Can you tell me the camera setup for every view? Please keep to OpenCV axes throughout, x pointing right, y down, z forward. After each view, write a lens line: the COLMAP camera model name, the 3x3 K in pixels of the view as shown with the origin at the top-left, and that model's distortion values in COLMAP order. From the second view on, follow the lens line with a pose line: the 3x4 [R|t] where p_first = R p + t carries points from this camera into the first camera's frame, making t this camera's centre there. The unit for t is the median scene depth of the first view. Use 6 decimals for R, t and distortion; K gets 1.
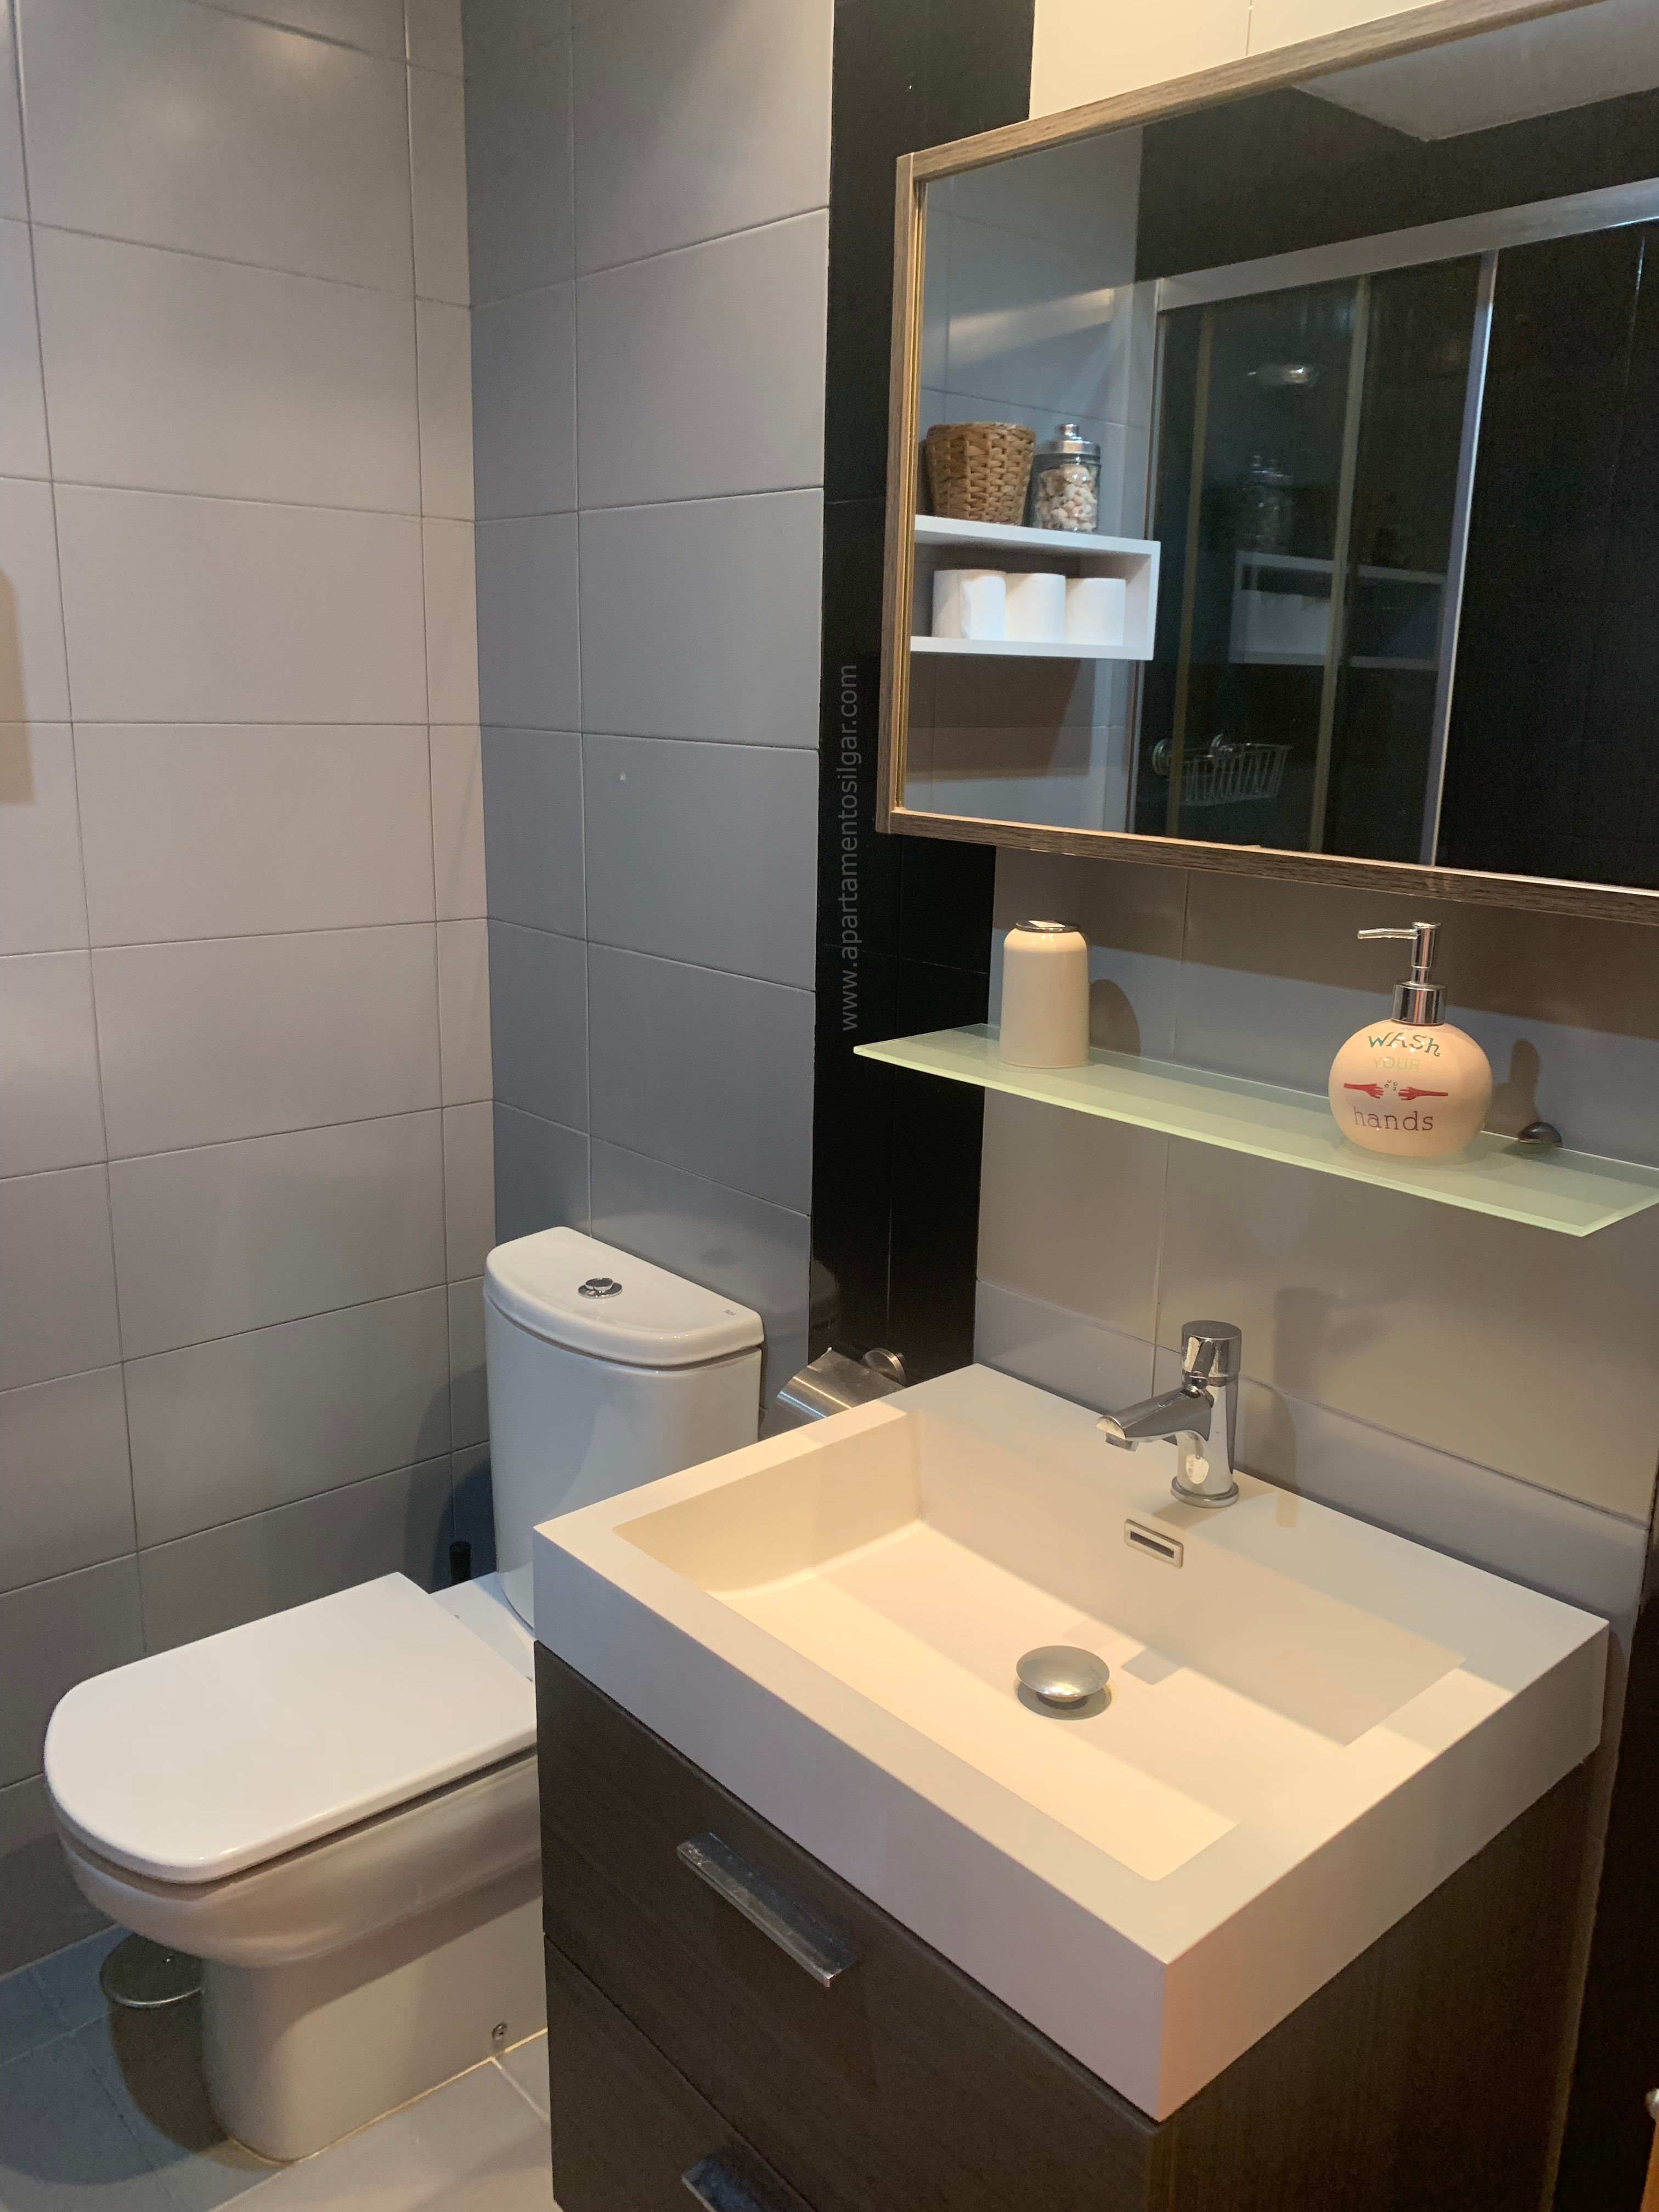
lens RADIAL K [[1695.9, 0, 829.5], [0, 1695.9, 1106.0], [0, 0, 1]] dist [0.026030, -0.005066]
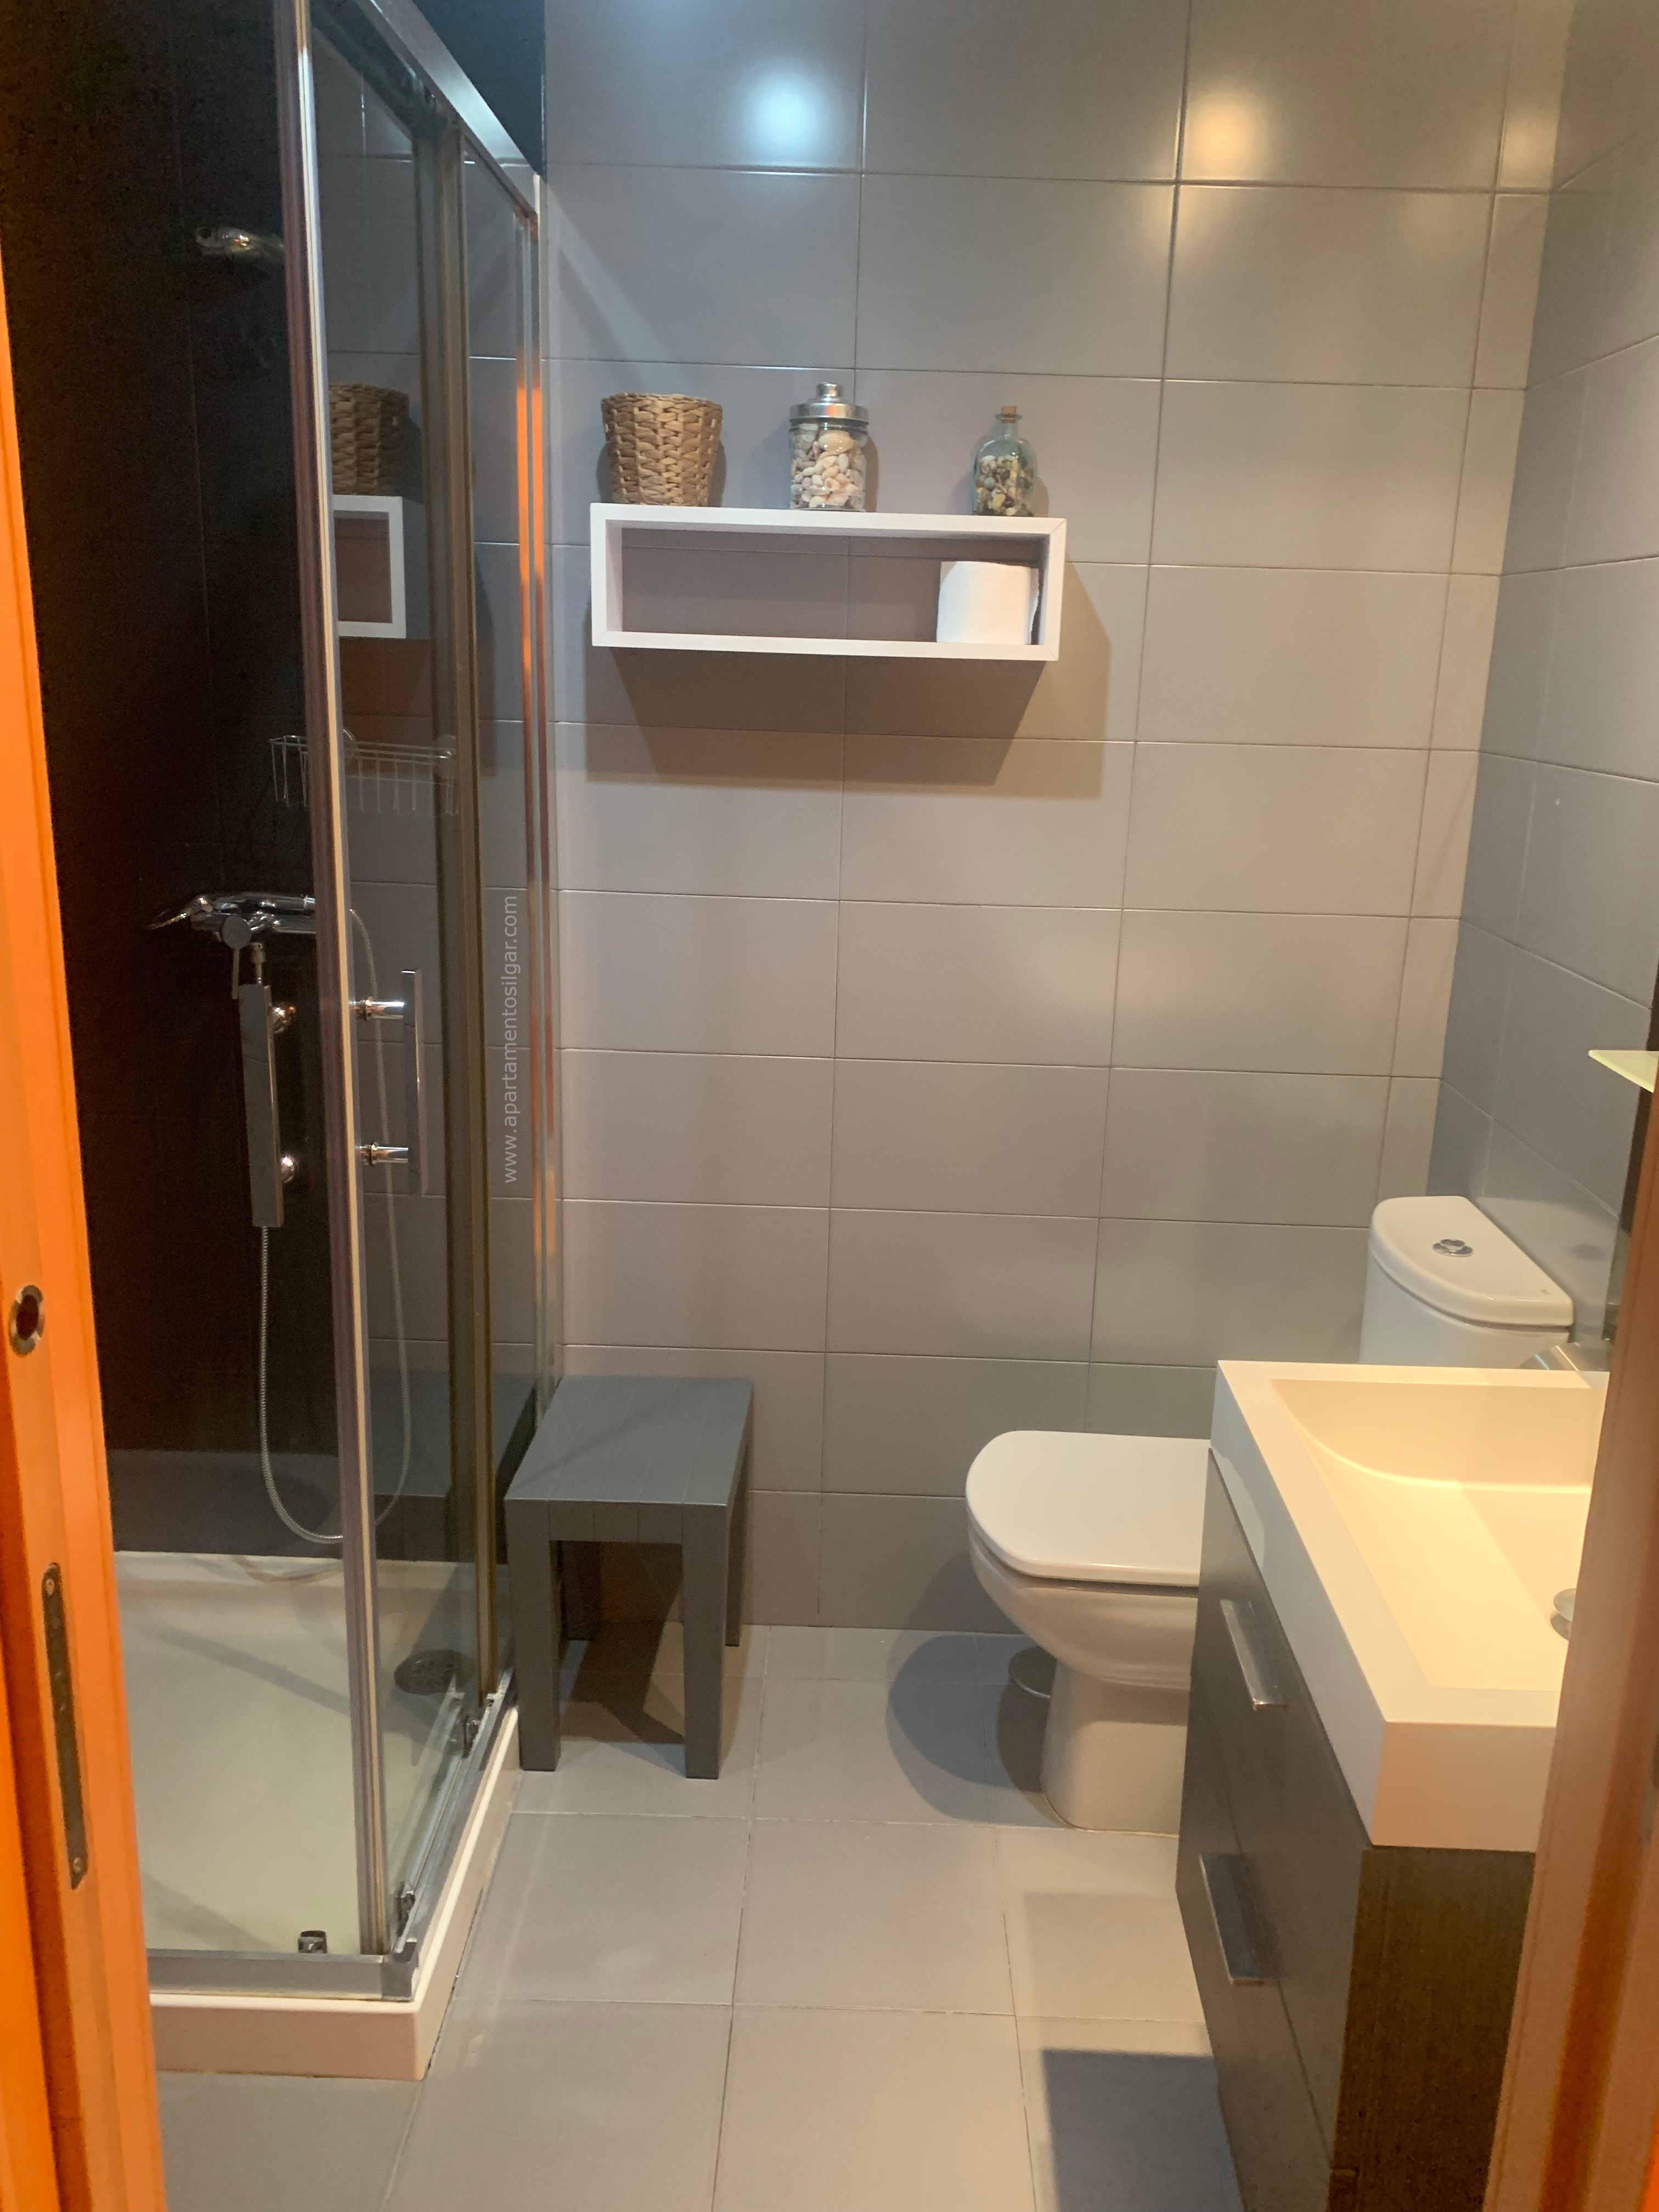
lens RADIAL K [[1695.9, 0, 829.5], [0, 1695.9, 1106.0], [0, 0, 1]] dist [0.026030, -0.005066]
pose [[0.725621, 0.179372, -0.664304, 0.305059], [-0.179703, 0.981320, 0.068681, 0.010800], [0.664214, 0.069541, 0.744301, -0.136521]]
